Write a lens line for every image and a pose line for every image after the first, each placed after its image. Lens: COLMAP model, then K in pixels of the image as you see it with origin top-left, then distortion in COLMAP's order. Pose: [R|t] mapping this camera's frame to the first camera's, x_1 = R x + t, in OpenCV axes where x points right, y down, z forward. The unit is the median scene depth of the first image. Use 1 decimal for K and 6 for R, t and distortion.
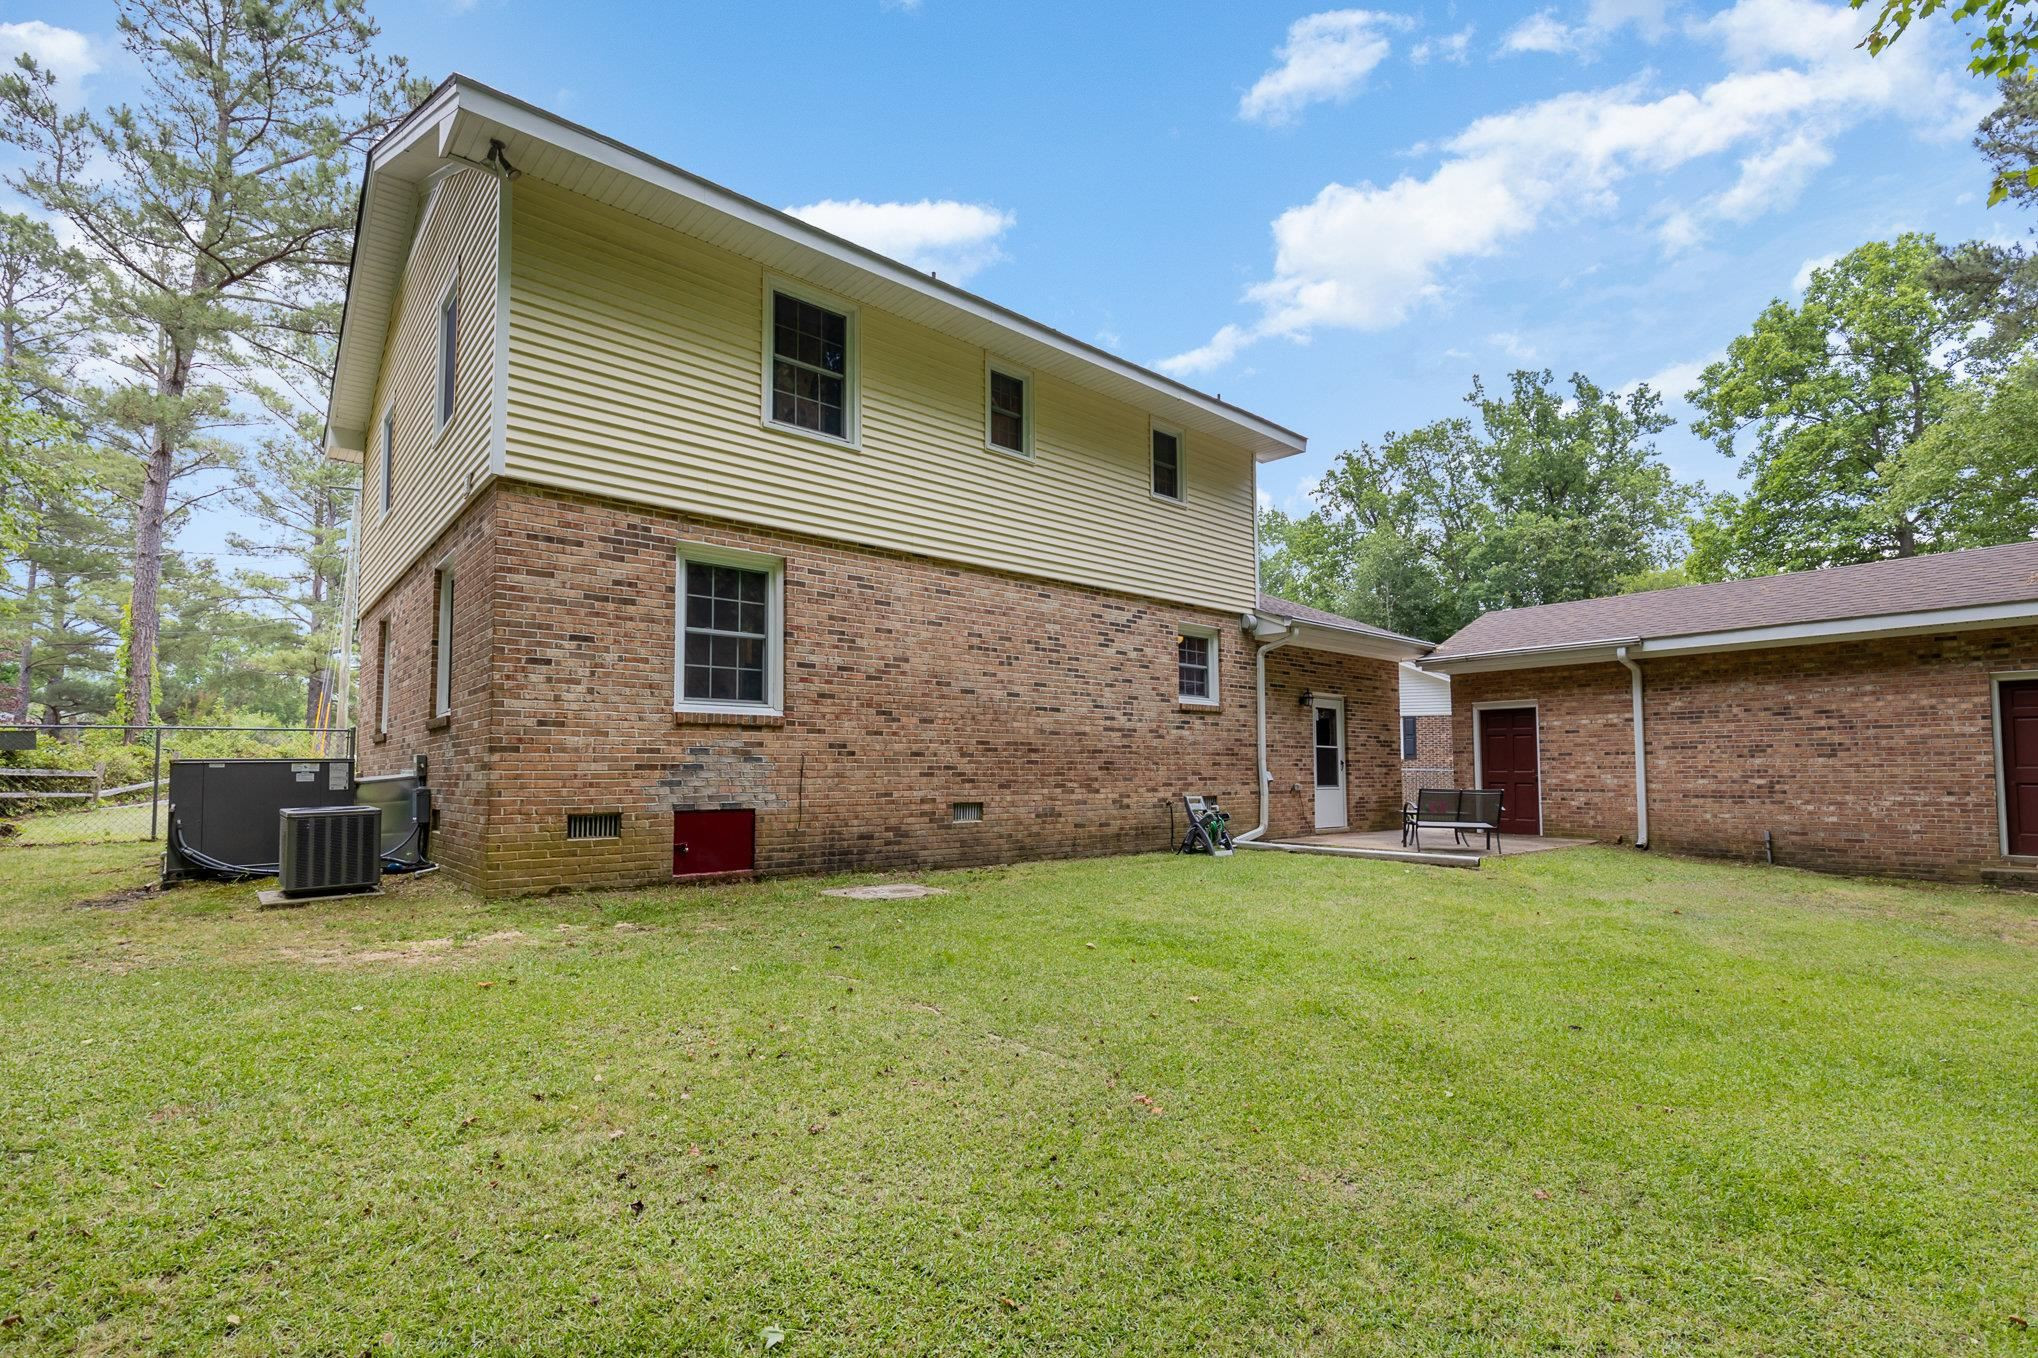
lens RADIAL K [[928.6, 0, 1047.6], [0, 928.6, 725.3], [0, 0, 1]] dist [-0.020720, 0.000141]
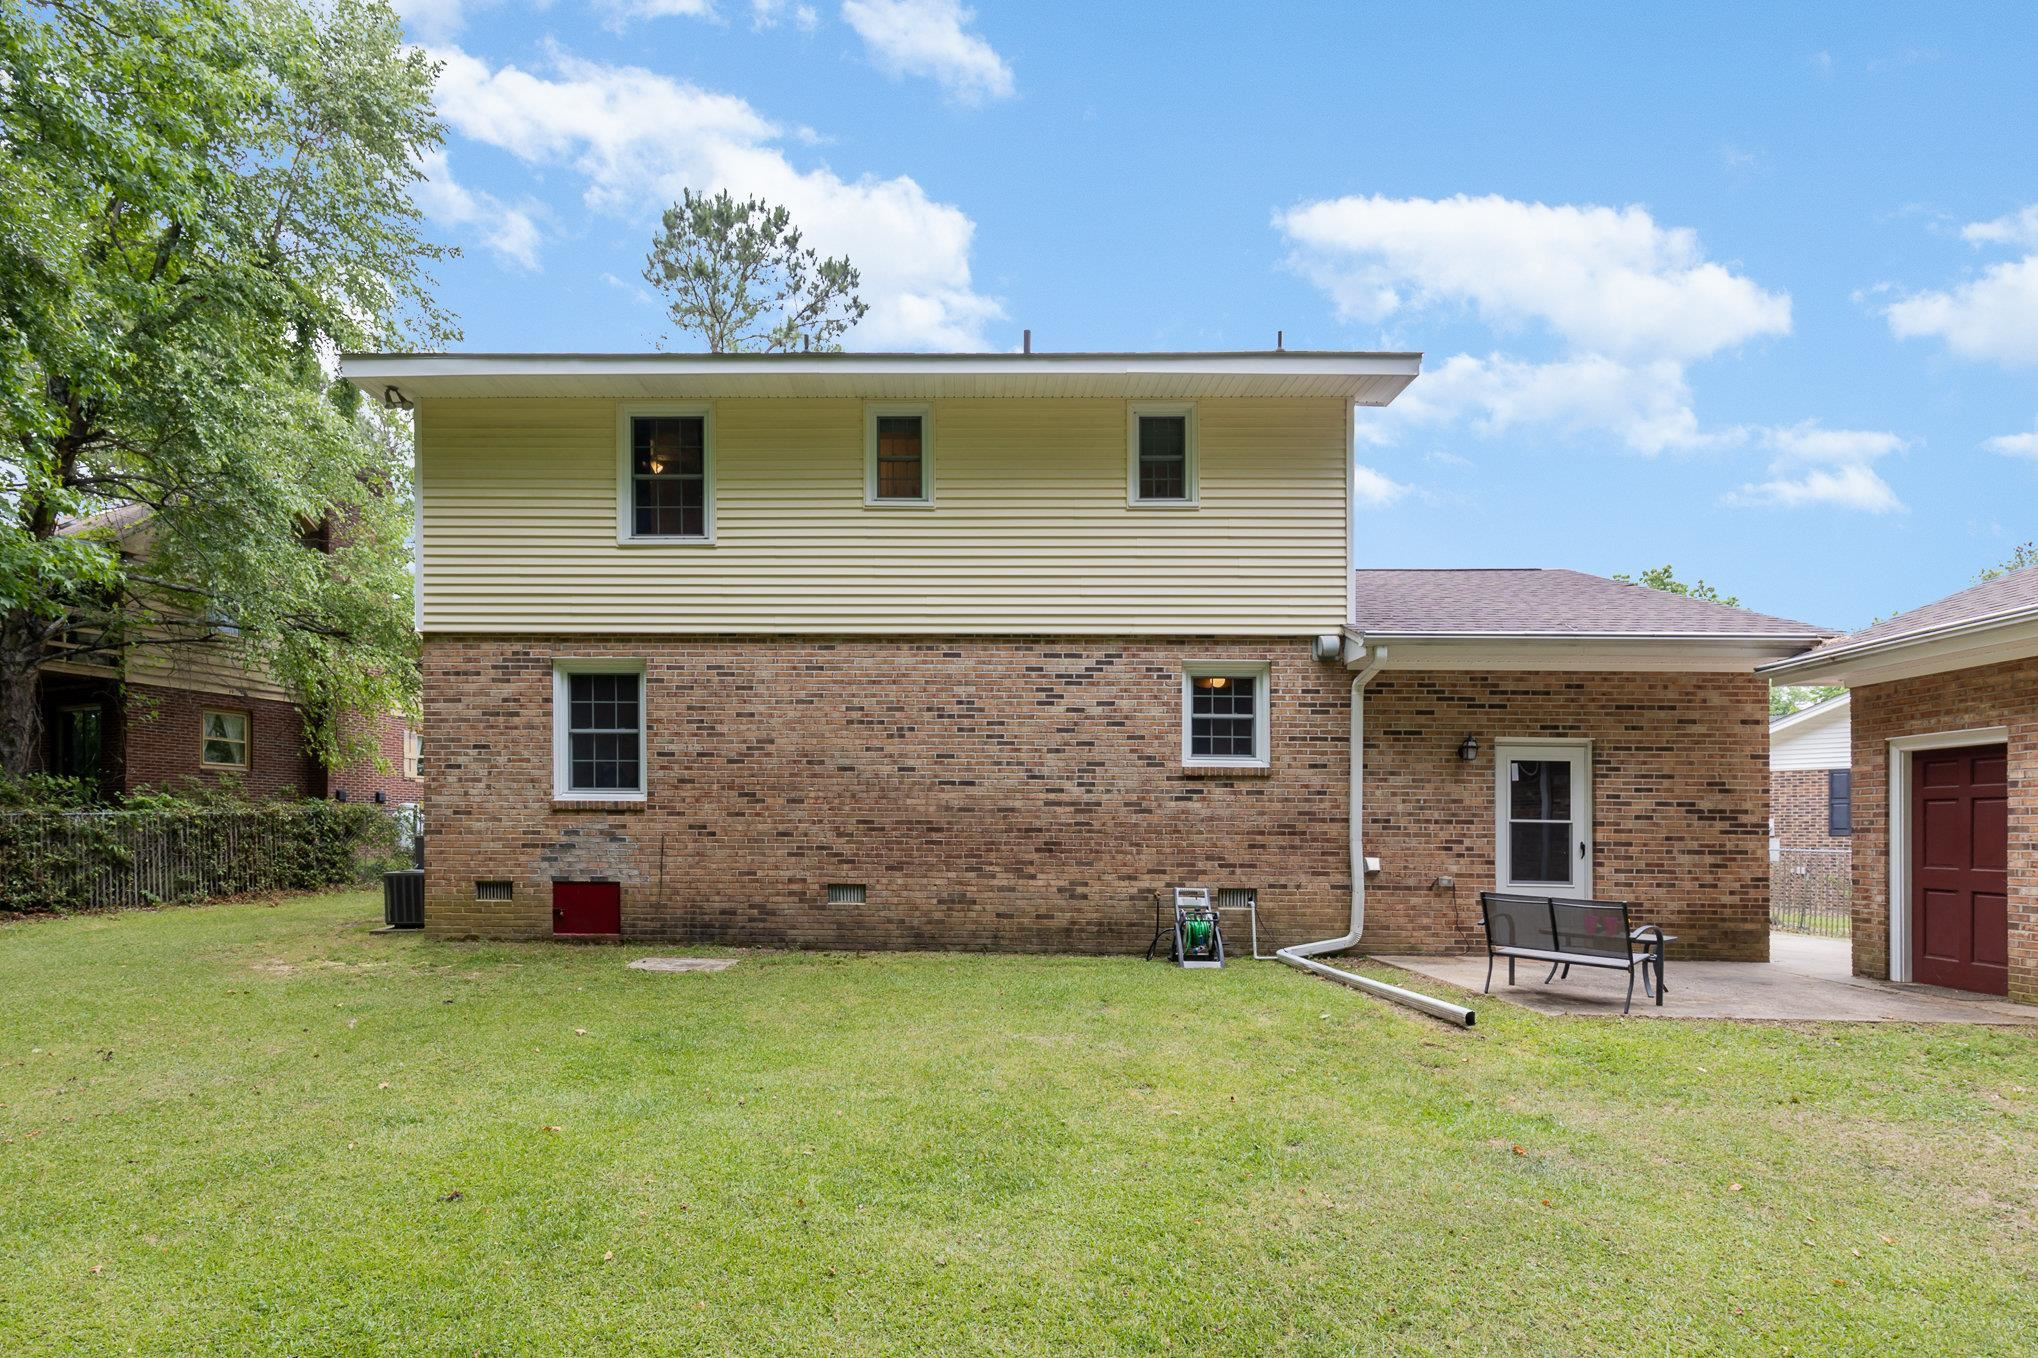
lens RADIAL K [[928.6, 0, 1010.8], [0, 928.6, 839.1], [0, 0, 1]] dist [-0.020720, 0.000141]
pose [[0.732321, 0.015543, -0.680782, 0.692696], [0.024880, 0.998461, 0.049559, -0.007245], [0.680505, -0.053231, 0.730807, 0.410707]]
